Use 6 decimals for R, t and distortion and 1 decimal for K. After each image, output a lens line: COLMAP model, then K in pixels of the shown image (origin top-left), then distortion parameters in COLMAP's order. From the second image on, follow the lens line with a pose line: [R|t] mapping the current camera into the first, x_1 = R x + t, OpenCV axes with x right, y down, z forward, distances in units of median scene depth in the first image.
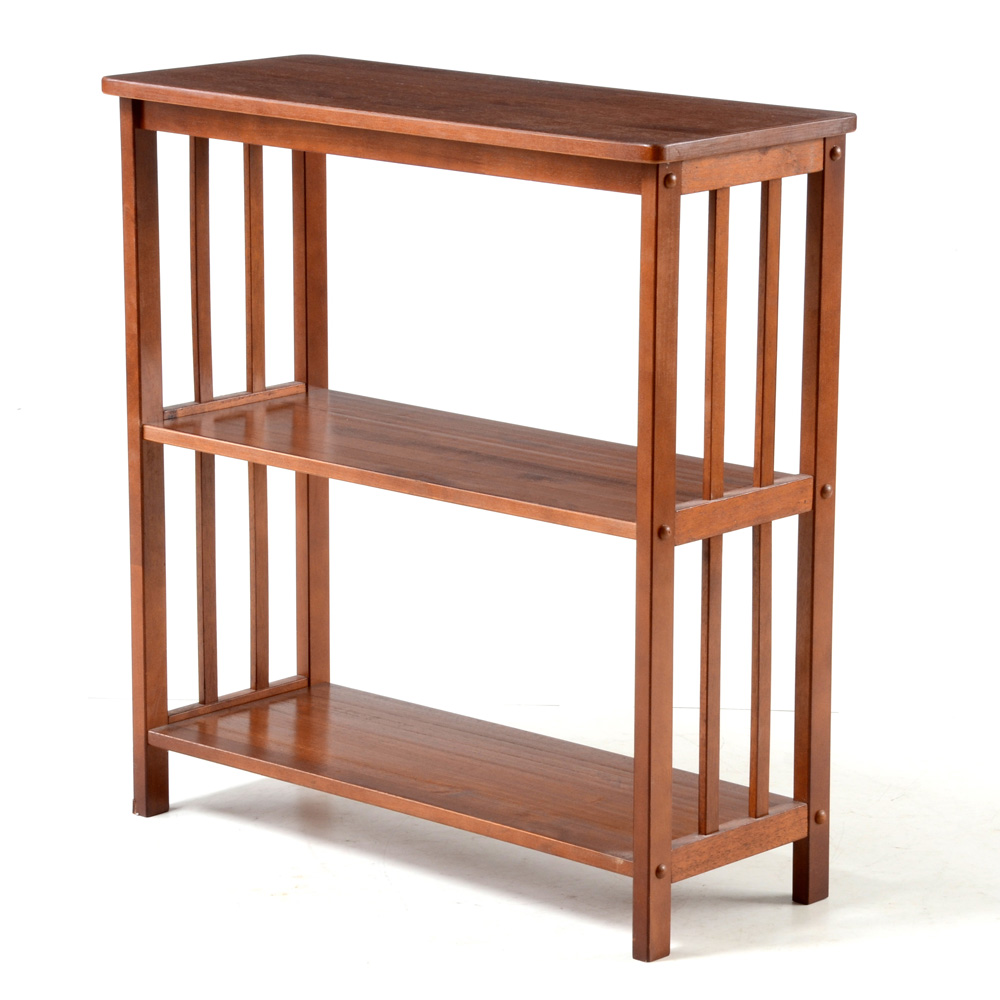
lens RADIAL K [[4035.2, 0, 493.3], [0, 4035.2, 506.0], [0, 0, 1]] dist [0.587143, 0.000000]
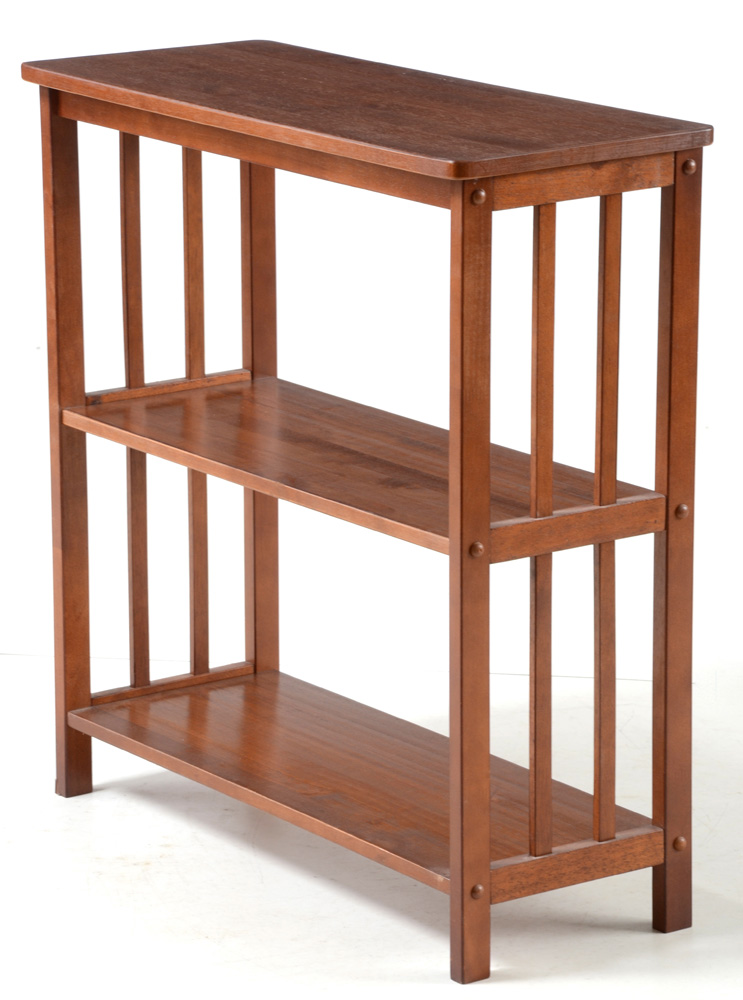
lens RADIAL K [[4231.7, 0, 347.5], [0, 4231.7, 486.5], [0, 0, 1]] dist [1.051813, 0.000000]
pose [[0.978339, 0.042342, -0.202635, 0.210345], [-0.037921, 0.998951, 0.025654, -0.032797], [0.203509, -0.017414, 0.978918, -0.020767]]
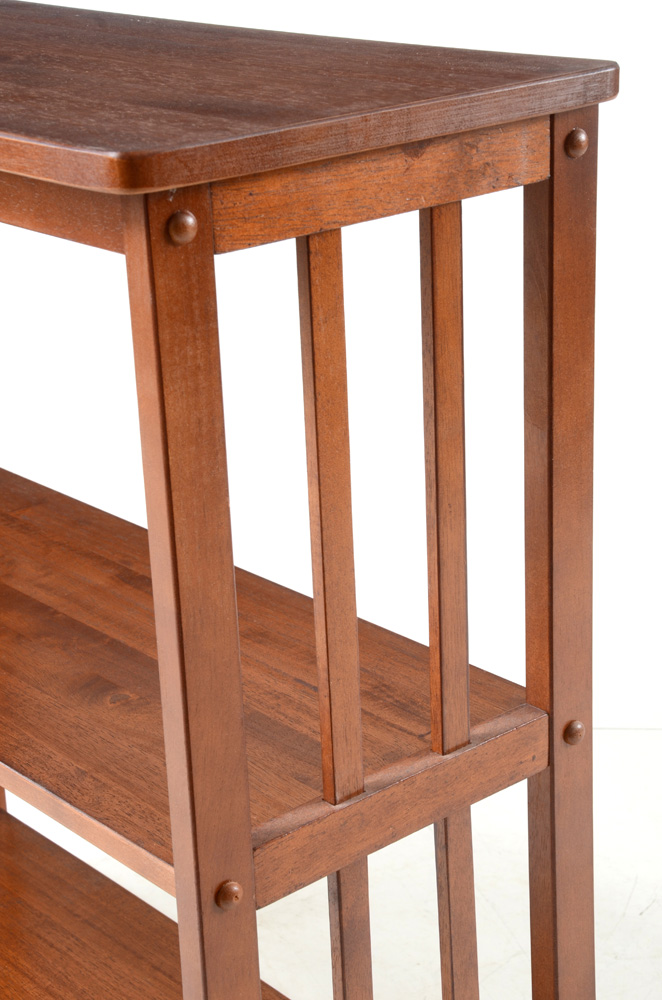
lens RADIAL K [[1914.6, 0, 331.2], [0, 1914.6, 513.1], [0, 0, 1]] dist [0.344876, 0.000000]
pose [[0.990433, 0.000922, -0.137990, 0.085624], [0.017598, 0.990969, 0.132931, -0.071748], [0.136867, -0.134088, 0.981472, 0.726088]]
